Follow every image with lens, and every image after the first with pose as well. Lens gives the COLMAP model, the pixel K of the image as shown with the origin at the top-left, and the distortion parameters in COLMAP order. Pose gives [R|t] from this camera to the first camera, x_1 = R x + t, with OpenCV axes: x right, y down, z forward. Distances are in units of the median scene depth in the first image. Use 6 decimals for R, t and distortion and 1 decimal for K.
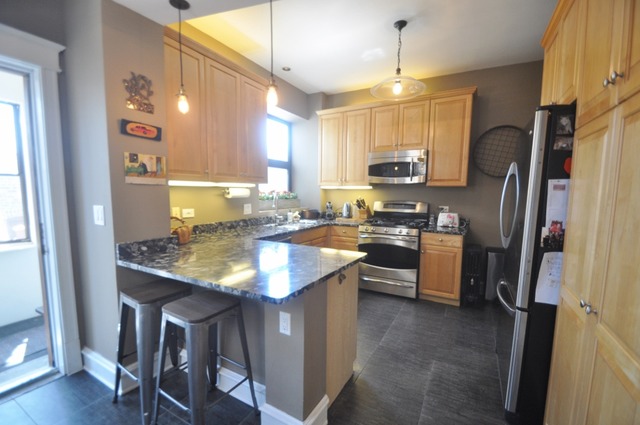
lens RADIAL K [[281.9, 0, 321.3], [0, 281.9, 219.3], [0, 0, 1]] dist [0.012555, -0.016593]
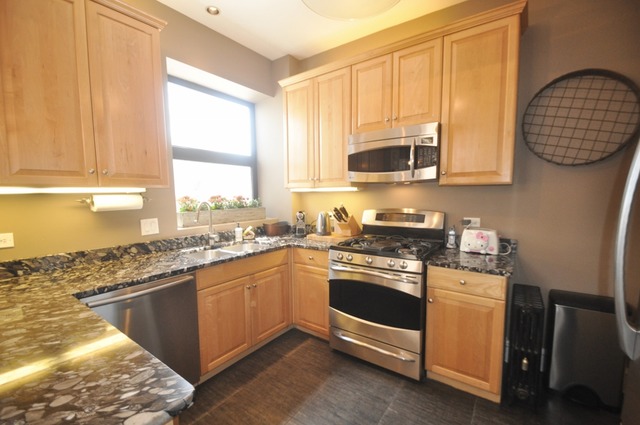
lens RADIAL K [[281.9, 0, 321.3], [0, 281.9, 219.3], [0, 0, 1]] dist [0.012555, -0.016593]
pose [[0.993110, -0.009642, -0.116791, 0.196090], [0.008522, 0.999913, -0.010089, -0.041387], [0.116878, 0.009025, 0.993105, 0.384606]]
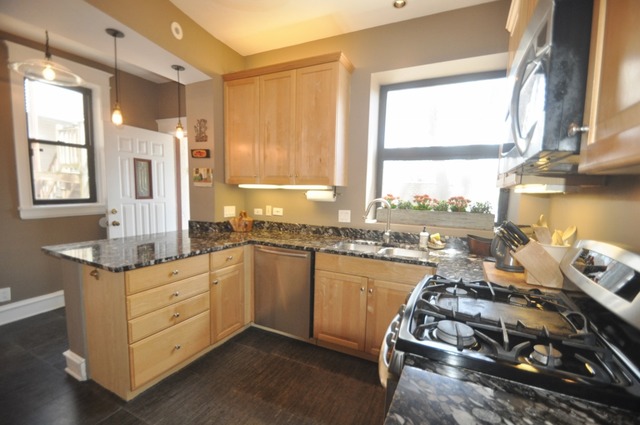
lens RADIAL K [[281.9, 0, 321.3], [0, 281.9, 219.3], [0, 0, 1]] dist [0.012555, -0.016593]
pose [[0.047939, 0.093702, -0.994445, 0.542818], [-0.125017, 0.988324, 0.087098, -0.087309], [0.990996, 0.120148, 0.059094, 0.845435]]
